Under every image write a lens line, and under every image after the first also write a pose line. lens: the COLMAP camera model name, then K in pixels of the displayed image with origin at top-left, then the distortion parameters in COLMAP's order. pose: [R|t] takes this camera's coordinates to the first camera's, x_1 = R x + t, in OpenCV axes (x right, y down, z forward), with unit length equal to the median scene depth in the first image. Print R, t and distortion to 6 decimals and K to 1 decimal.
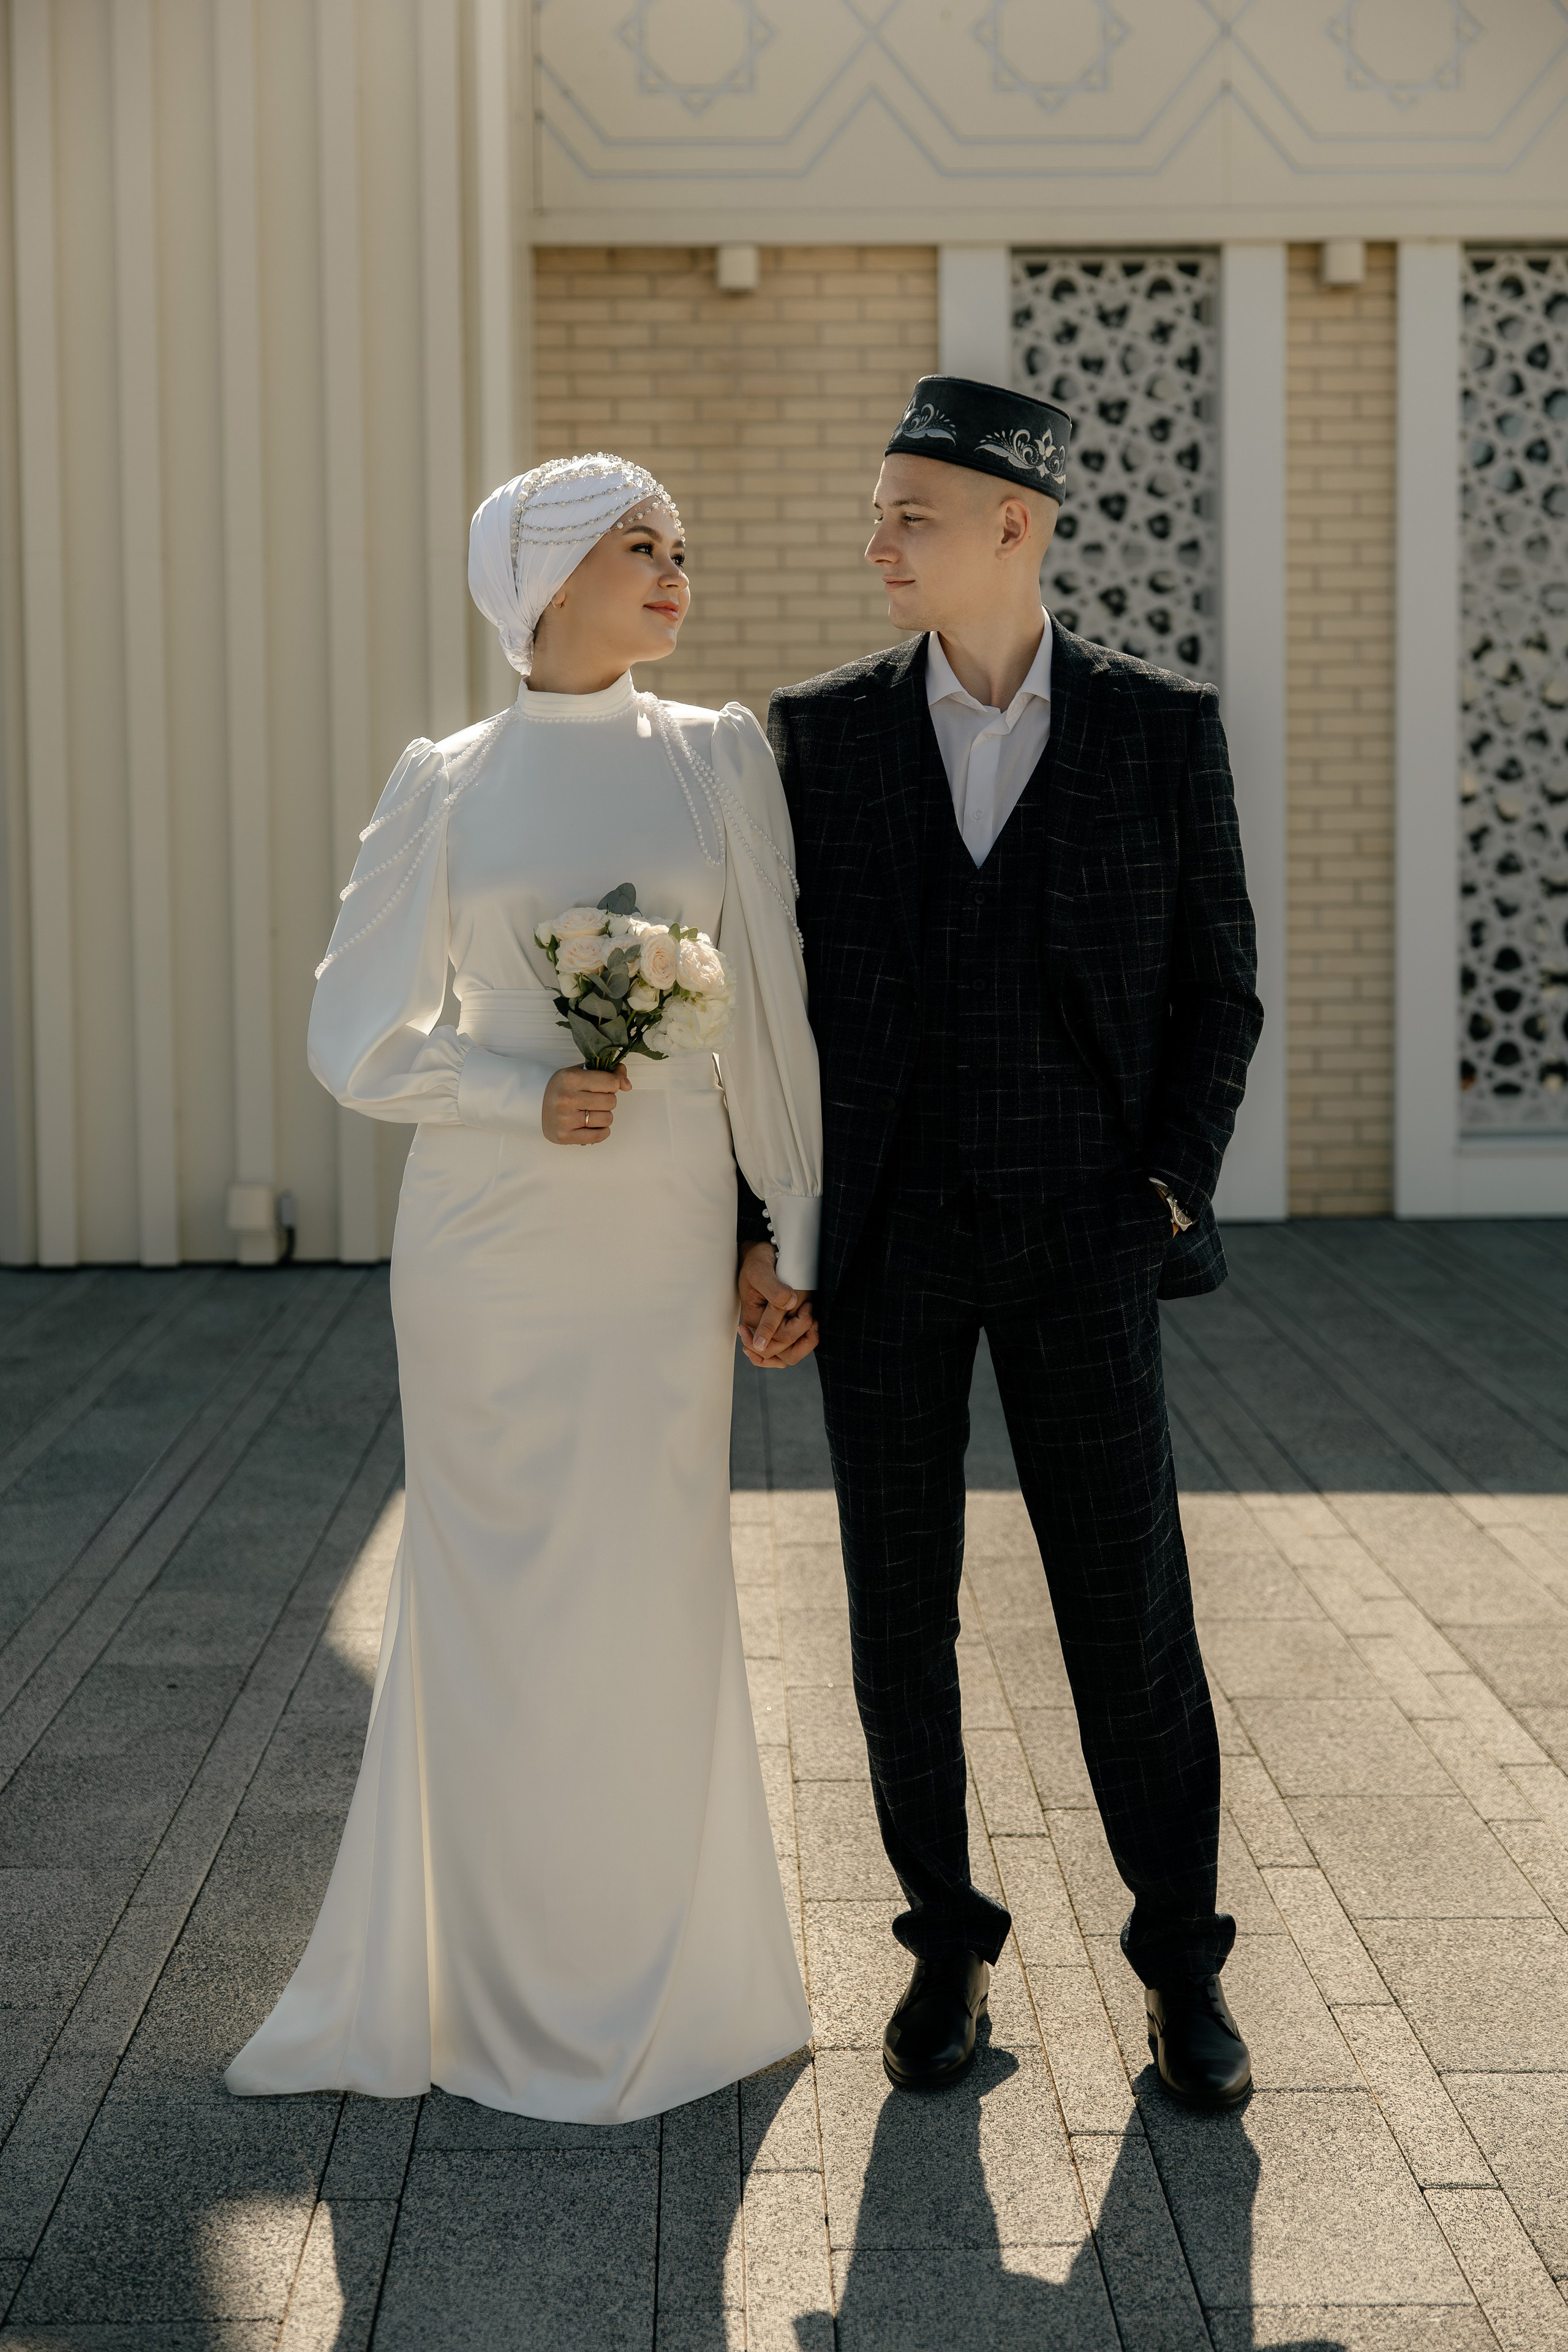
lens RADIAL K [[3836.7, 0, 1007.3], [0, 3836.7, 1120.0], [0, 0, 1]] dist [0.005382, 0.907097]
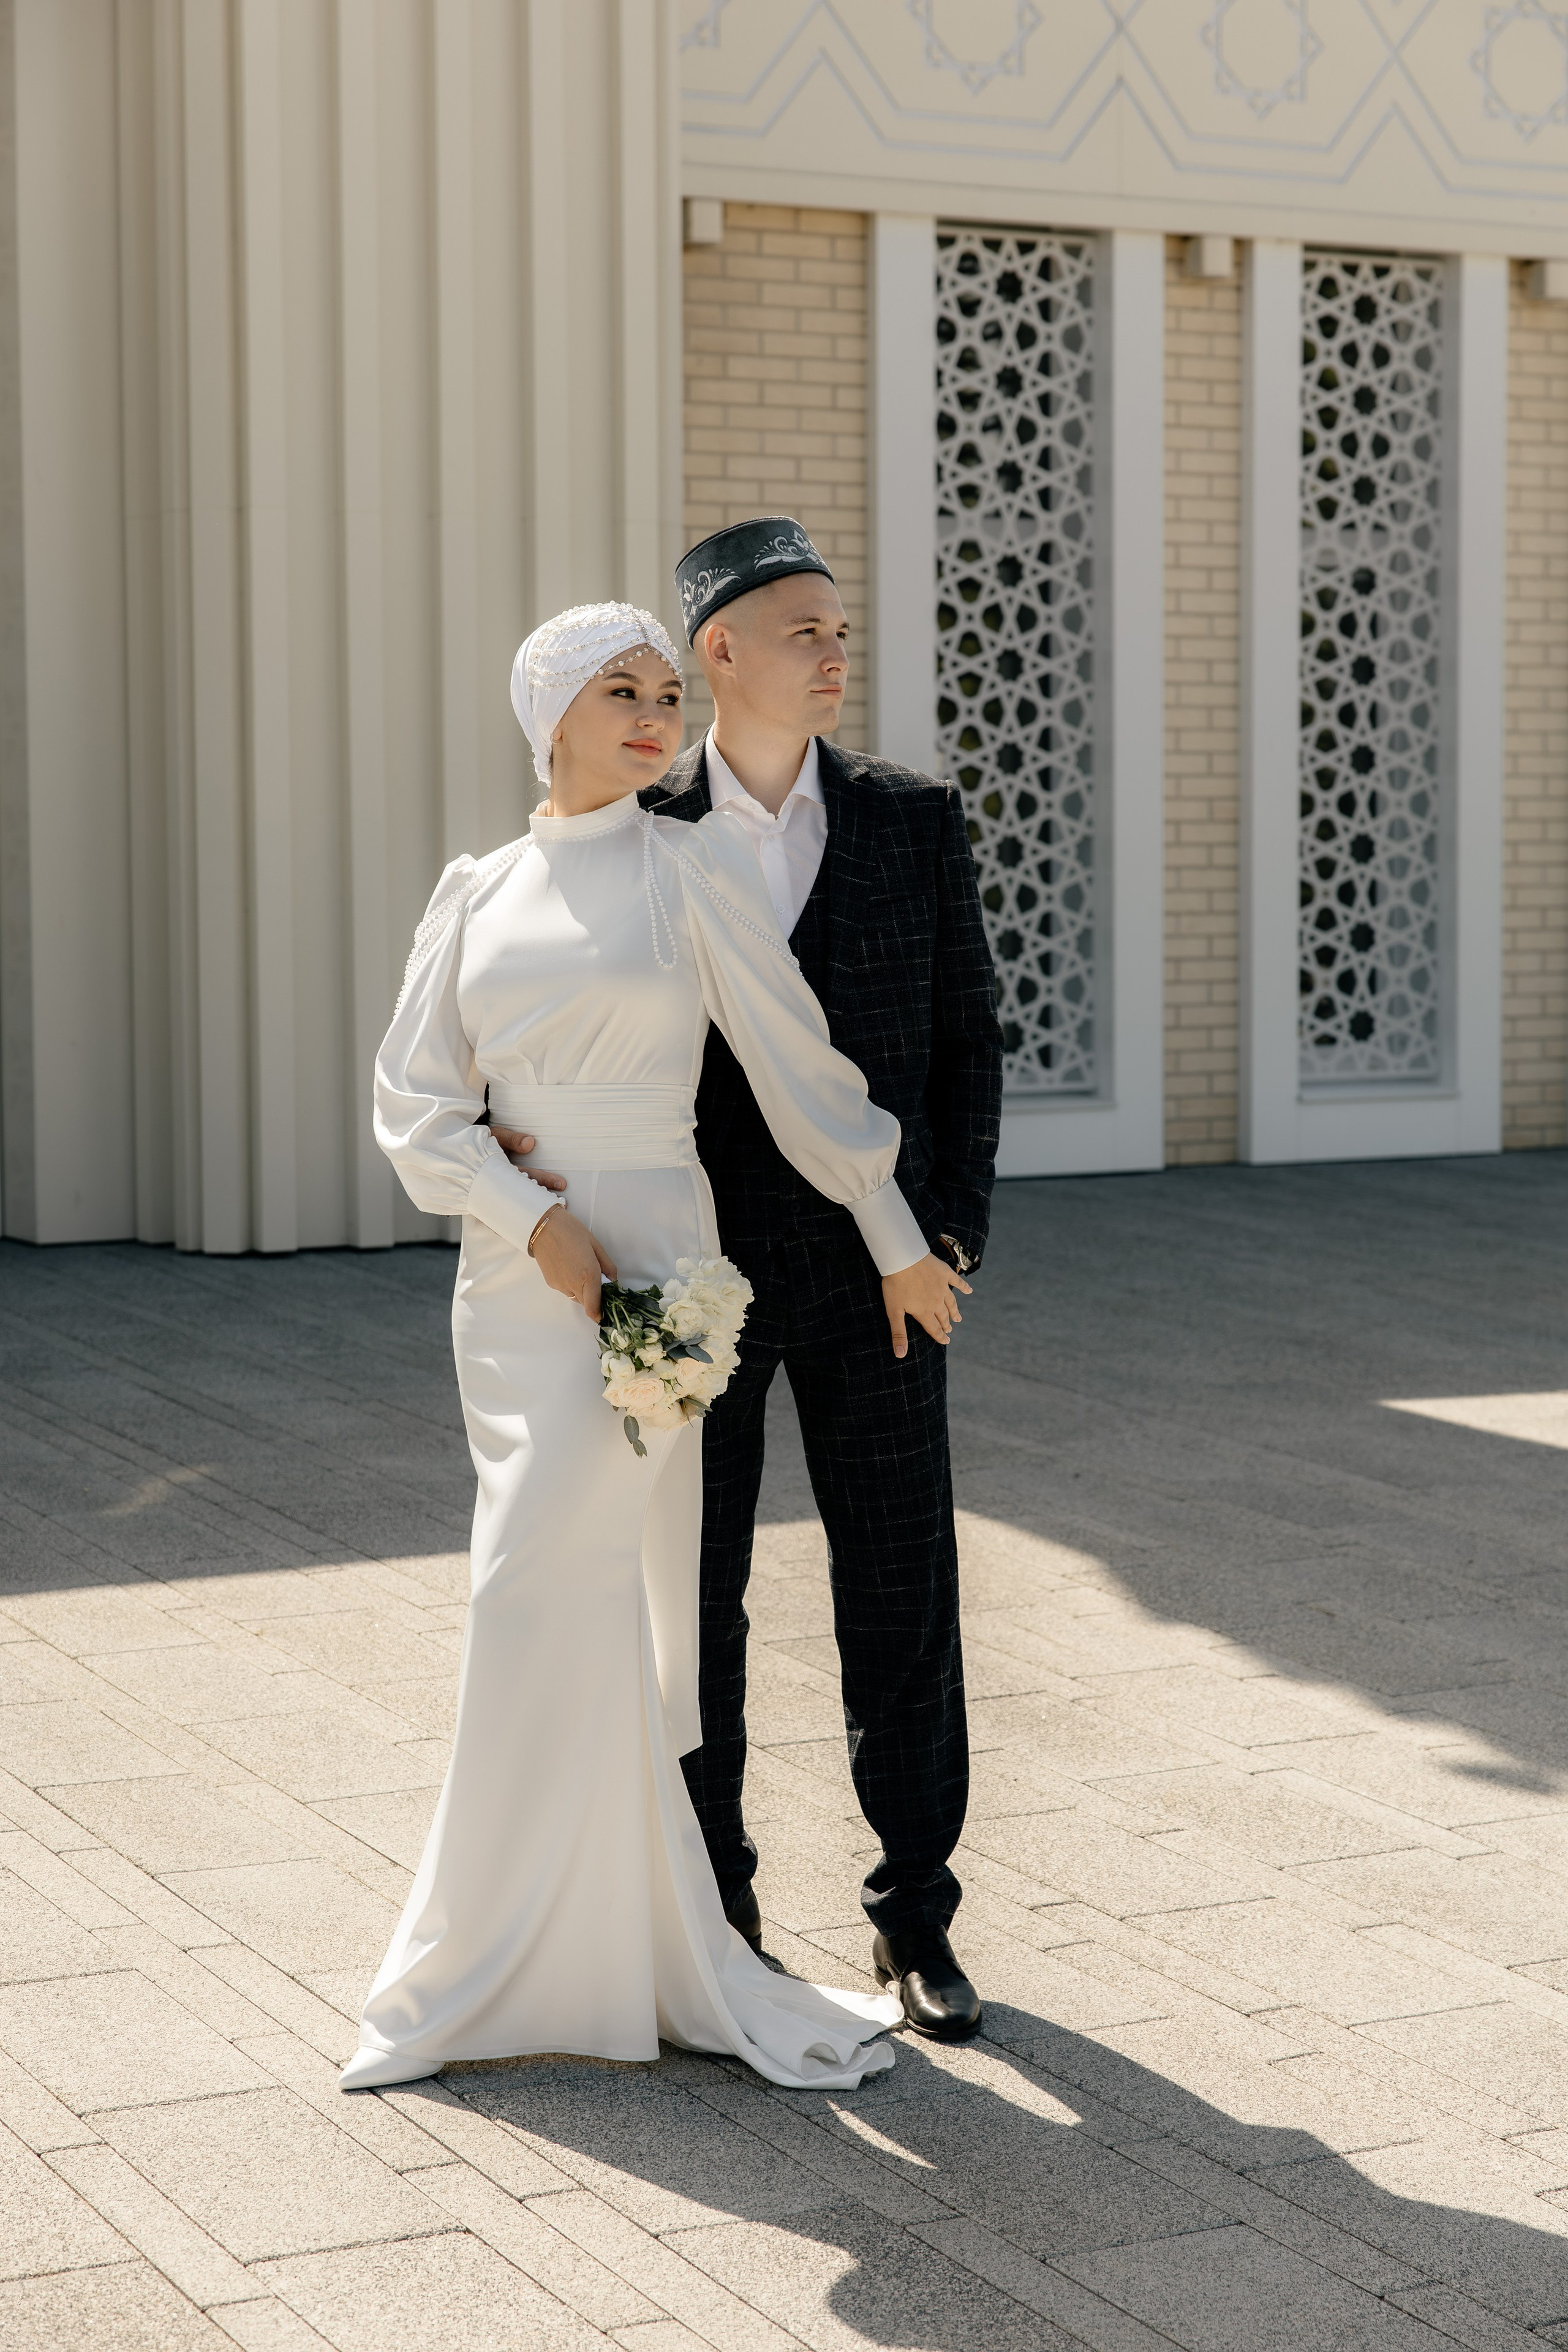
lens RADIAL K [[4427.1, 0, 784.0], [0, 4427.1, 1176.0], [0, 0, 1]] dist [0.038910, 0.149657]
pose [[0.879967, -0.032502, 0.473921, -0.593570], [0.028614, 0.999472, 0.015415, 0.006333], [-0.474172, -0.000004, 0.880432, -0.011371]]
